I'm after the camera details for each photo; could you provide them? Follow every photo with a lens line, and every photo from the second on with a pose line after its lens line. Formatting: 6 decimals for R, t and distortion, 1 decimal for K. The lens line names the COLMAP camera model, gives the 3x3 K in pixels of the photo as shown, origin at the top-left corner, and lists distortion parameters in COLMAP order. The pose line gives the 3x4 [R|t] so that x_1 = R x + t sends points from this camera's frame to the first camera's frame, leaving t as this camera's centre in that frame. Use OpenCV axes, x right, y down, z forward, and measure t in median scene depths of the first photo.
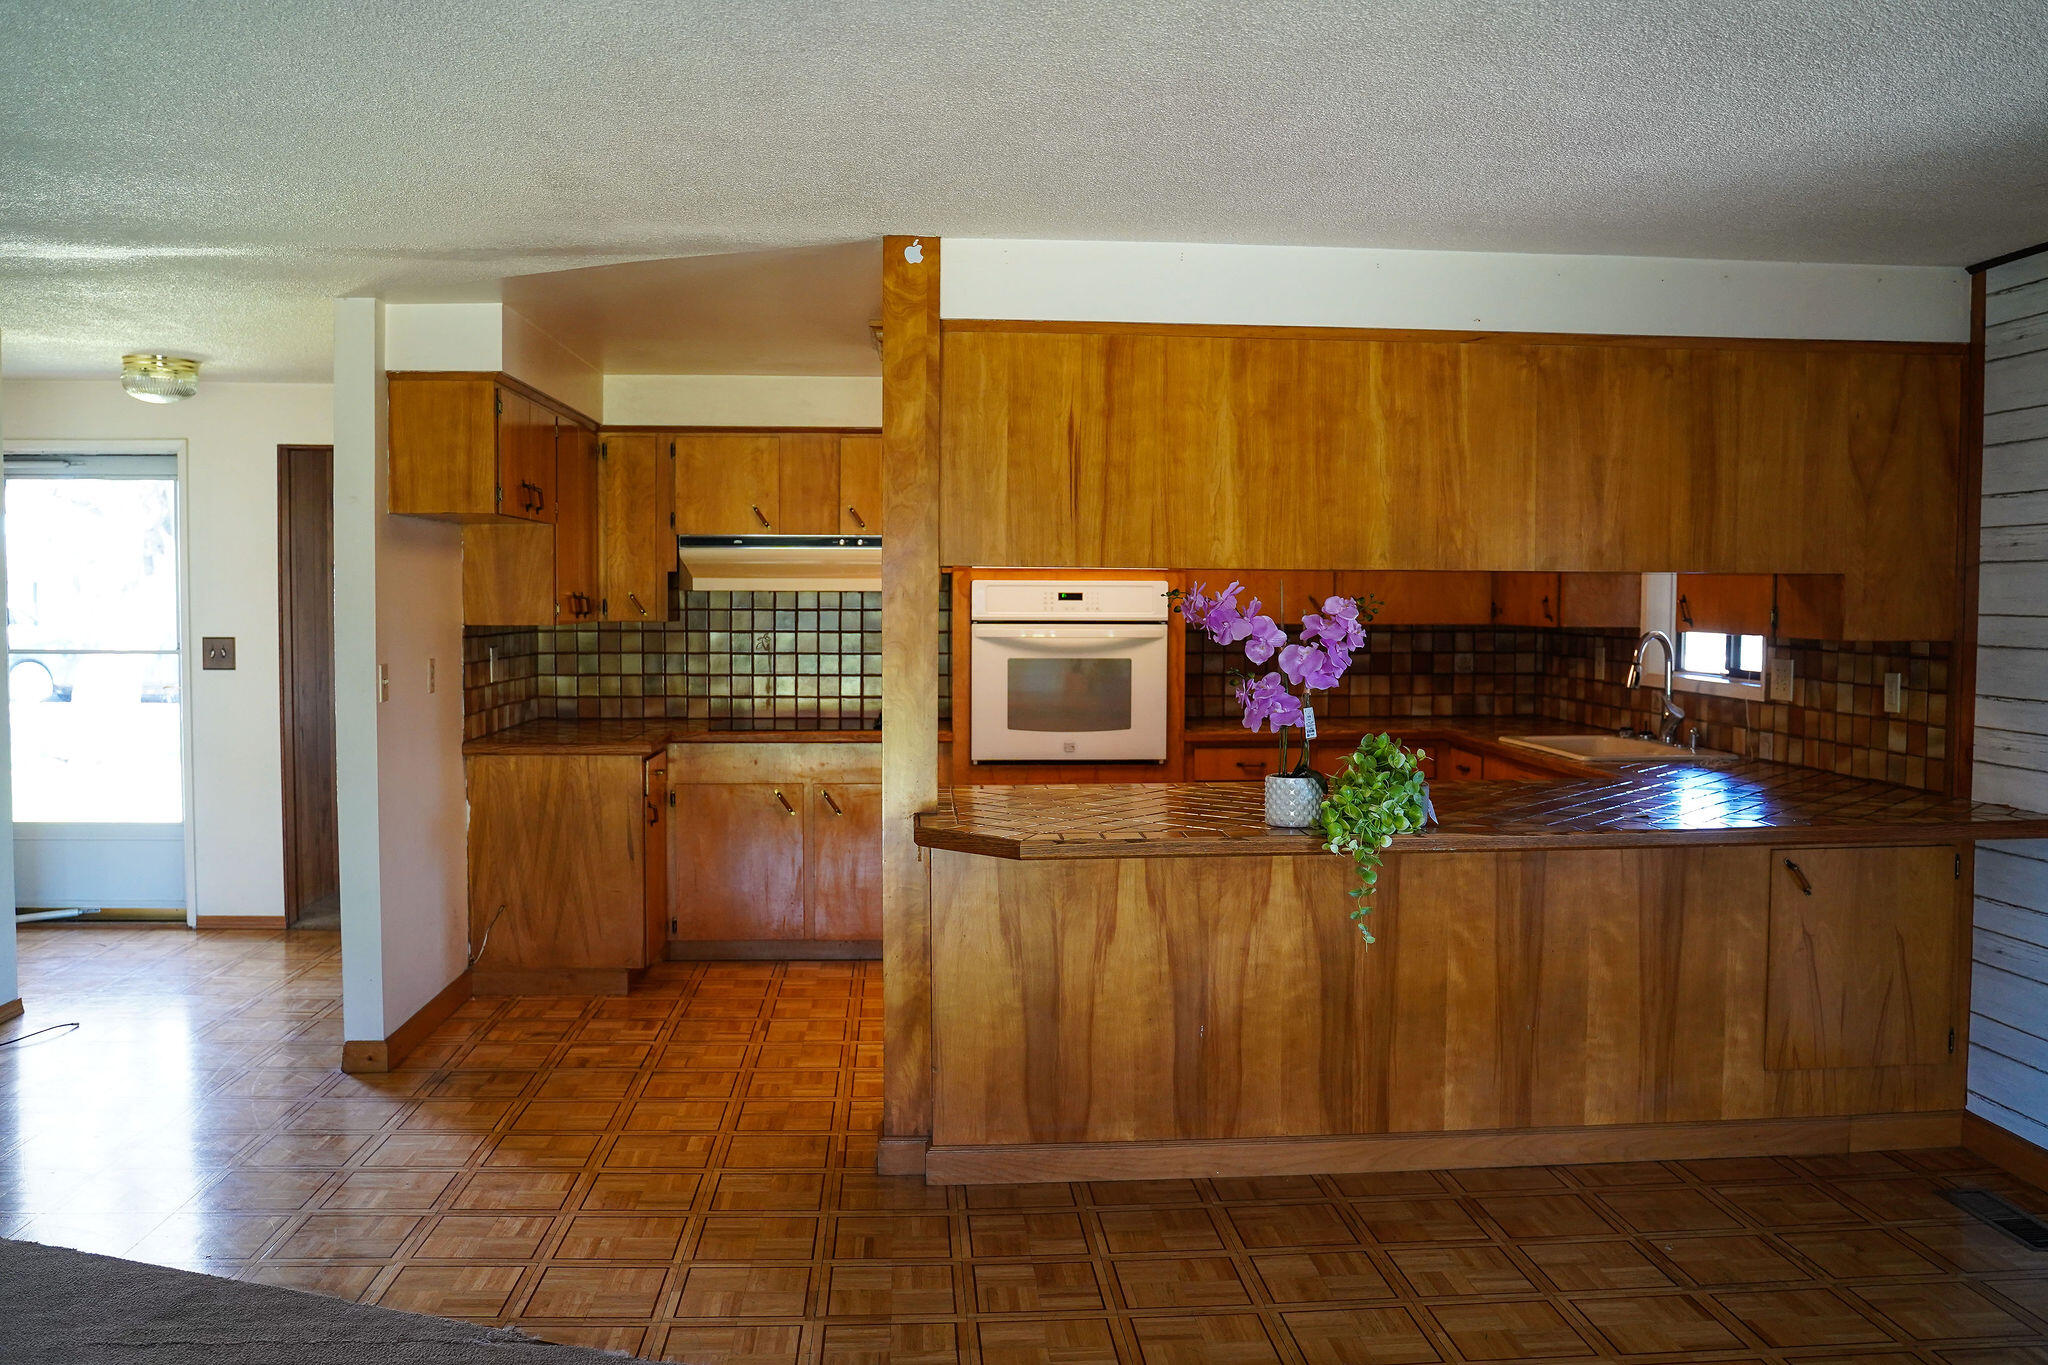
lens RADIAL K [[1696.0, 0, 1008.4], [0, 1696.0, 686.0], [0, 0, 1]] dist [-0.118608, 0.093027]
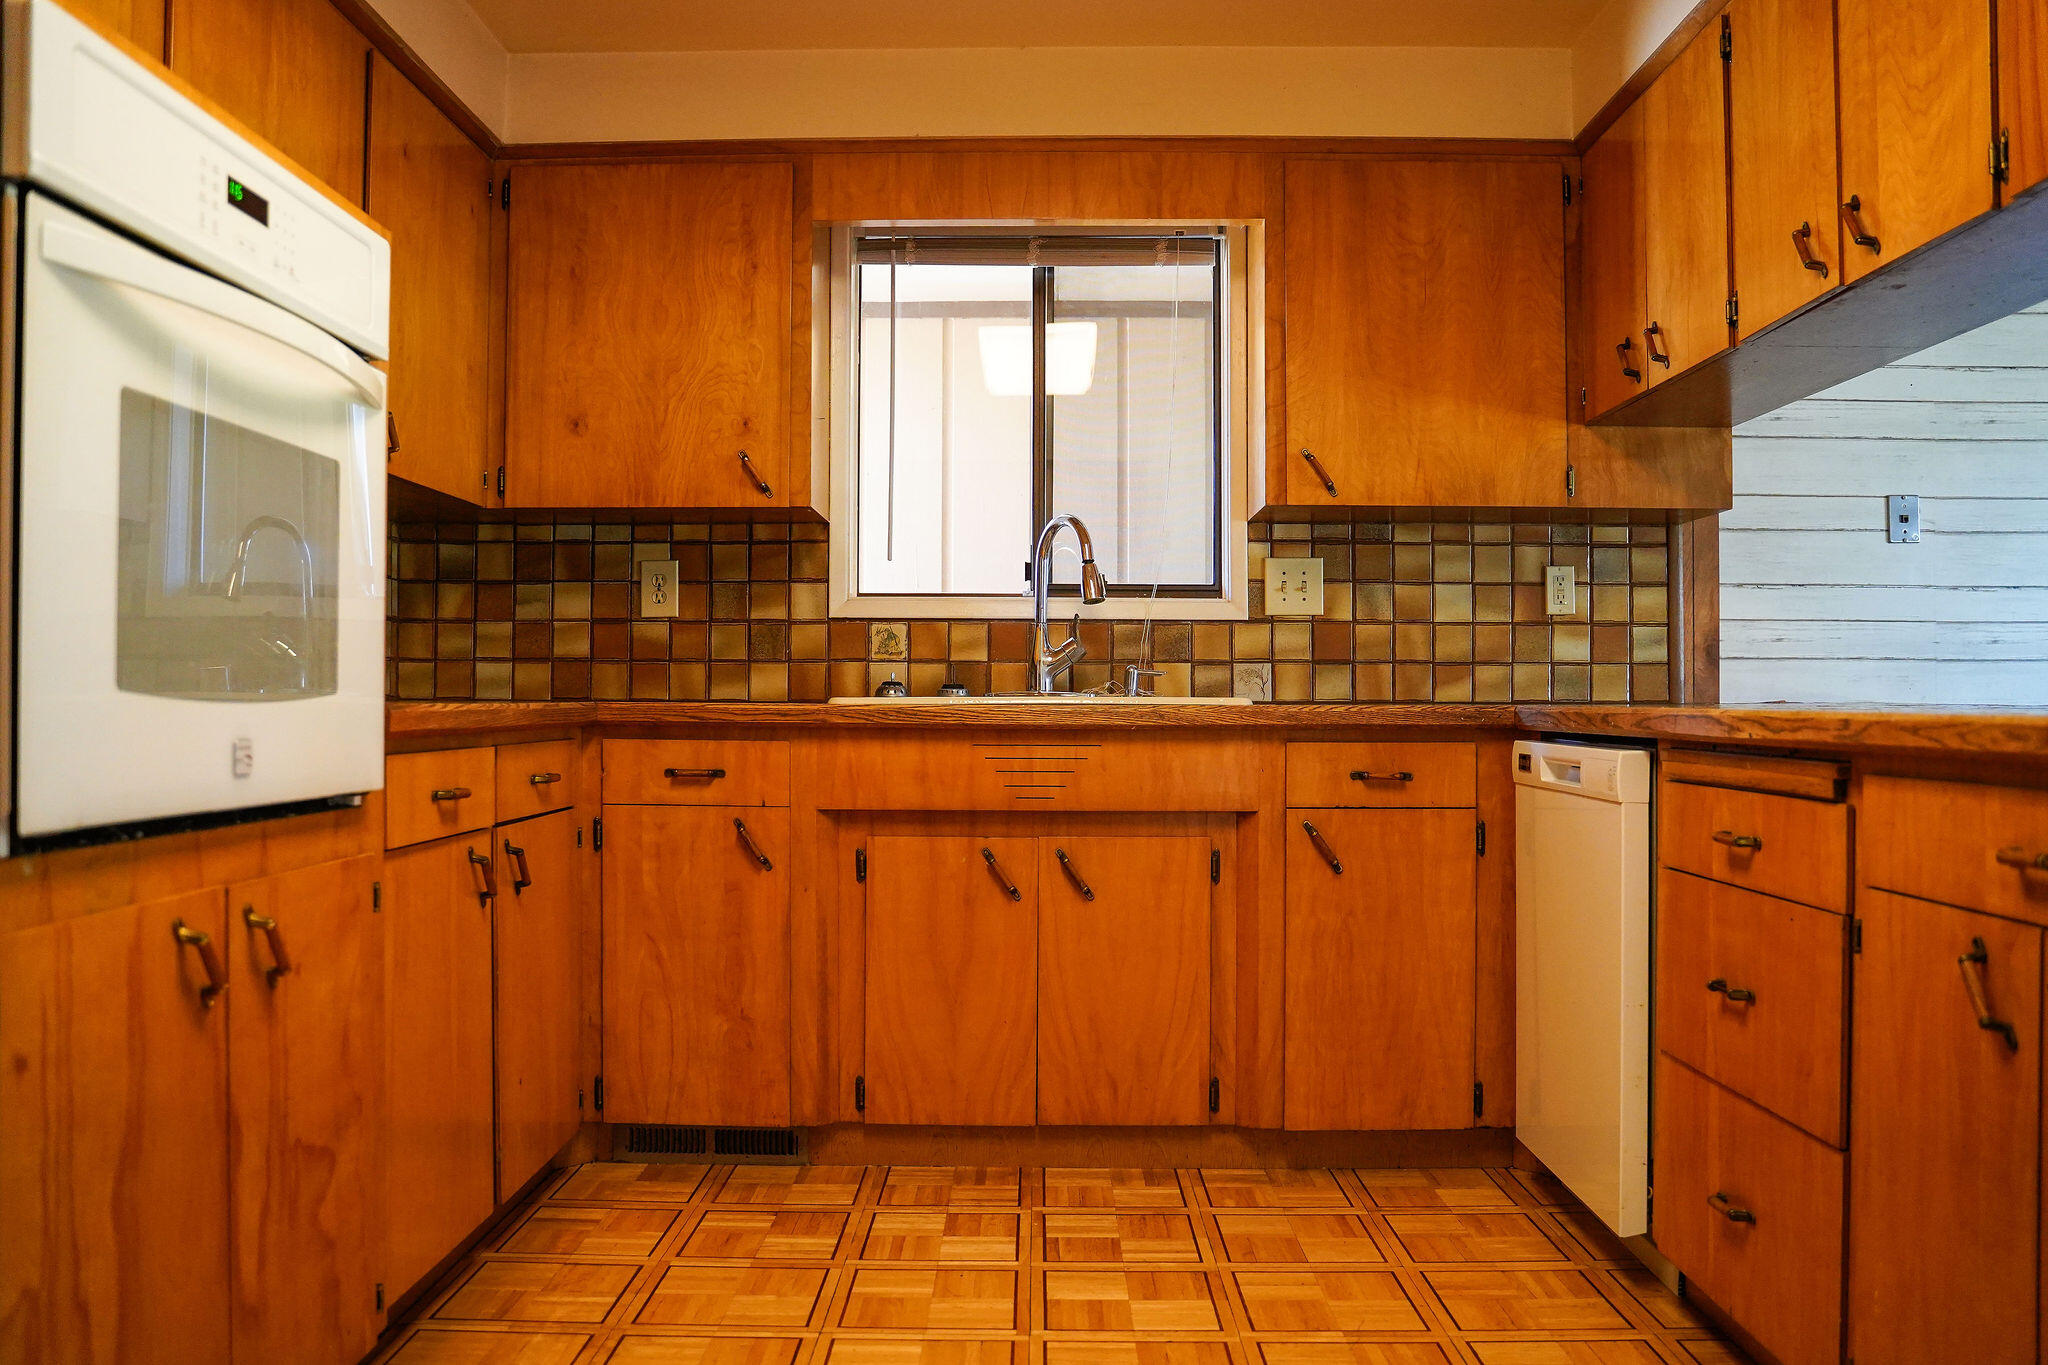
lens RADIAL K [[1696.0, 0, 1008.4], [0, 1696.0, 686.0], [0, 0, 1]] dist [-0.118608, 0.093027]
pose [[0.071799, 0.010488, 0.997364, -0.281459], [0.051243, 0.998585, -0.014190, 0.045021], [-0.996102, 0.052126, 0.071160, 1.115776]]
